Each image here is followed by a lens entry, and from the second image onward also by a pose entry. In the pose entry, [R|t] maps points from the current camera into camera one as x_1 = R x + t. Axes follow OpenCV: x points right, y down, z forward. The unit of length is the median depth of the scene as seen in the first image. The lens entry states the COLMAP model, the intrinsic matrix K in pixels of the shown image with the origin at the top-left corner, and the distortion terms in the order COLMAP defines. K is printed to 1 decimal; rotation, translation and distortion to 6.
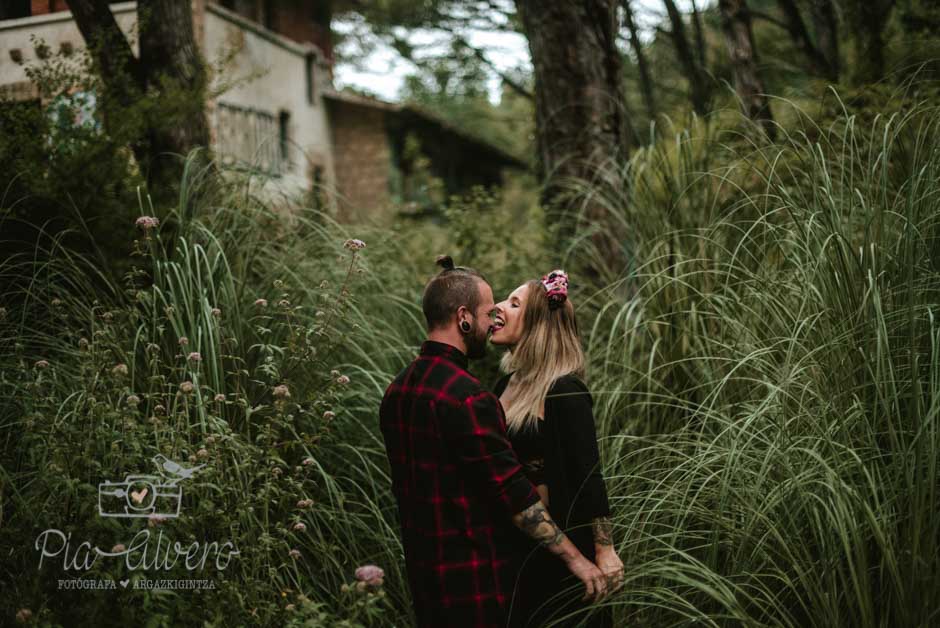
lens RADIAL K [[1359.7, 0, 470.0], [0, 1359.7, 314.0], [0, 0, 1]] dist [-0.139365, 0.112895]
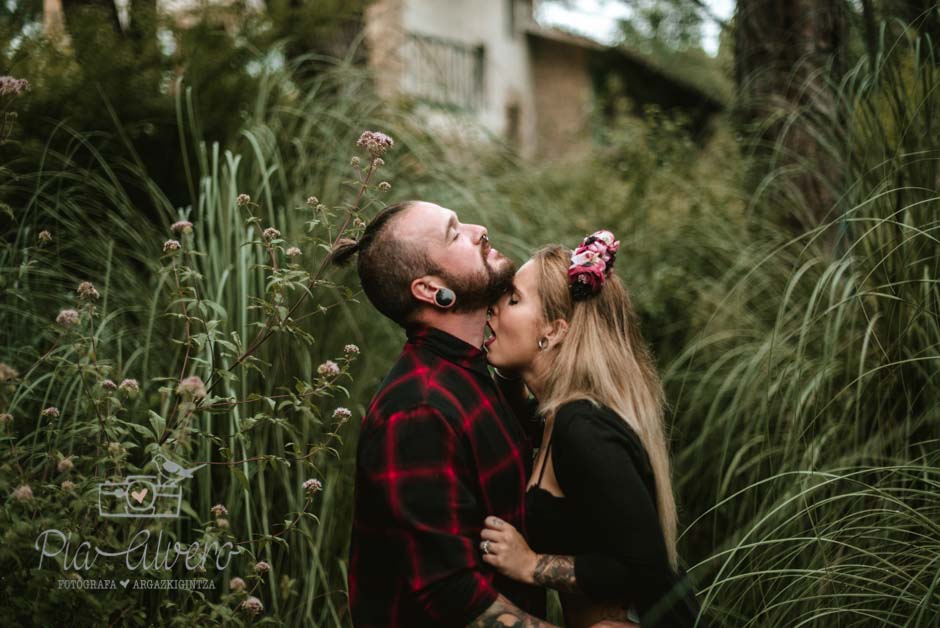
lens RADIAL K [[1359.7, 0, 470.0], [0, 1359.7, 314.0], [0, 0, 1]] dist [-0.139365, 0.112895]
pose [[0.987284, 0.050906, -0.150597, 0.024119], [-0.045252, 0.998145, 0.040734, -0.001000], [0.152391, -0.033402, 0.987756, 0.189557]]
